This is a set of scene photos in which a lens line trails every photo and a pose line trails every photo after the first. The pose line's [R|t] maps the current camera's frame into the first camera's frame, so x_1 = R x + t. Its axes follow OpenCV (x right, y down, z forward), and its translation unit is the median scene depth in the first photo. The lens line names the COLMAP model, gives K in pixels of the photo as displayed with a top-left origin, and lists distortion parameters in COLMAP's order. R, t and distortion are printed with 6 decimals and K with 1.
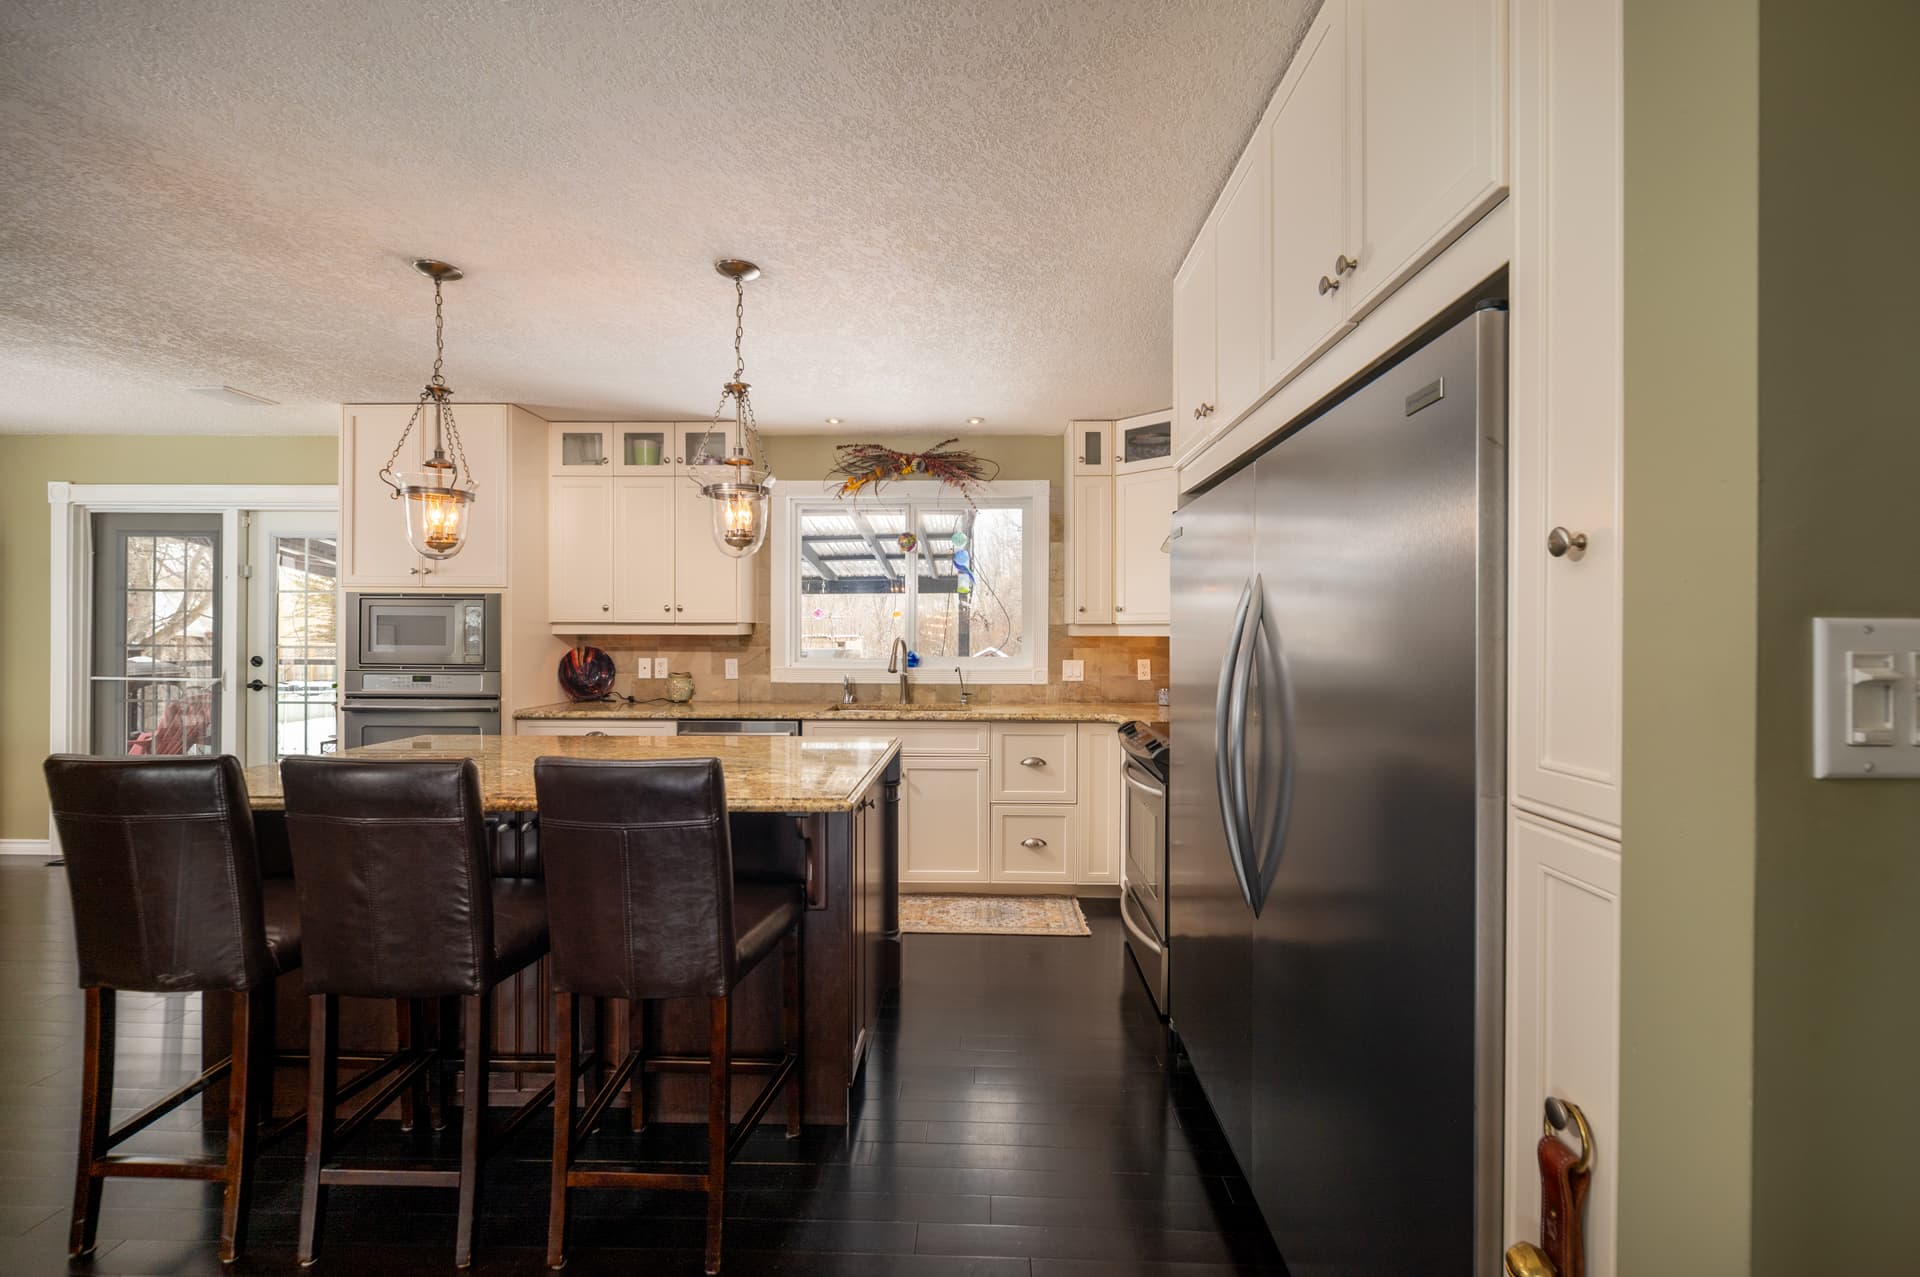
lens RADIAL K [[859.3, 0, 991.5], [0, 859.3, 647.0], [0, 0, 1]] dist [-0.003952, 0.000160]
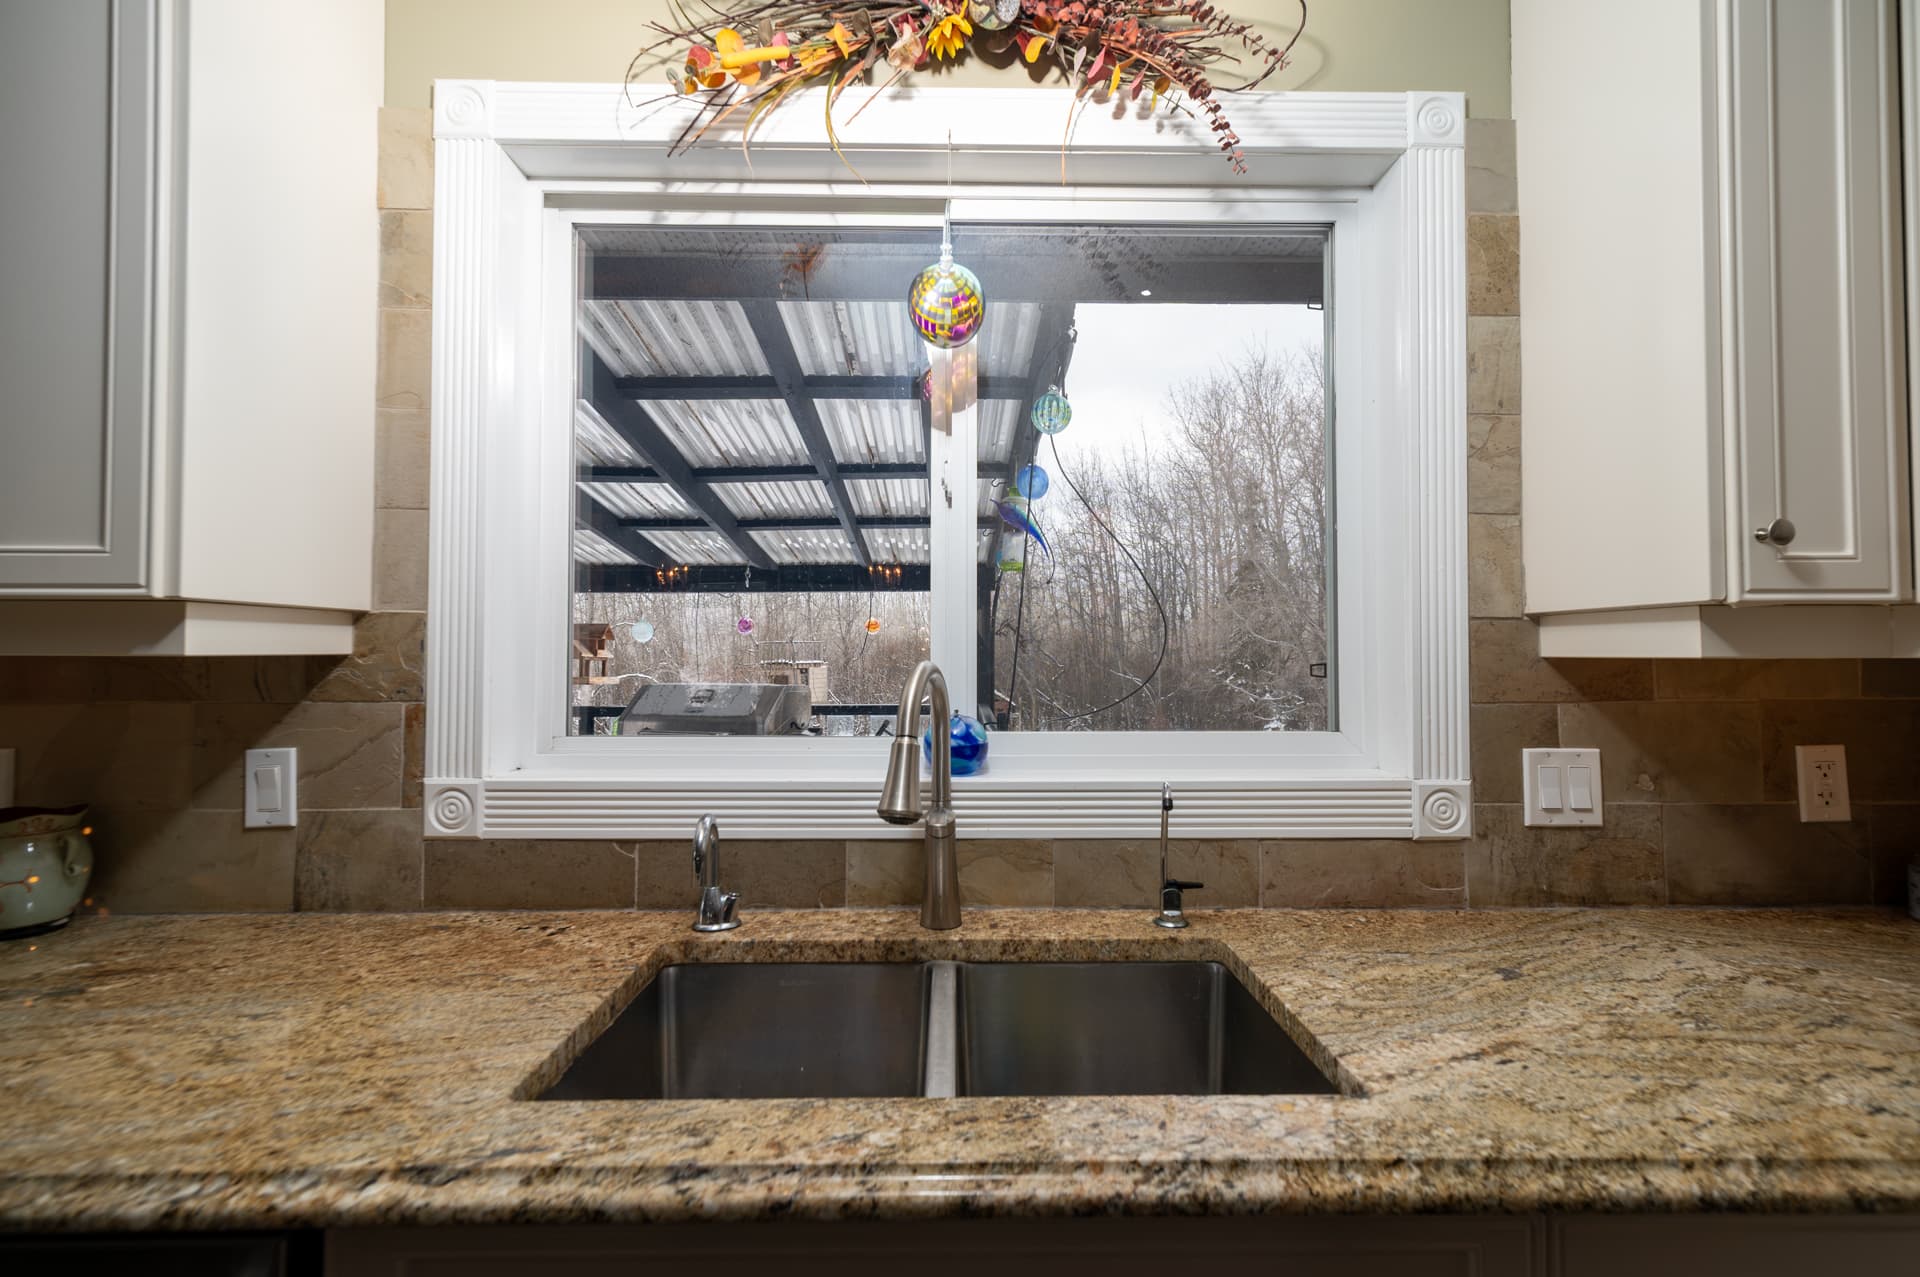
lens RADIAL K [[859.3, 0, 991.5], [0, 859.3, 647.0], [0, 0, 1]] dist [-0.003952, 0.000160]
pose [[0.999258, -0.001145, 0.038491, -0.093697], [0.002290, 0.999556, -0.029720, -0.008920], [-0.038440, 0.029786, 0.998817, 0.730325]]
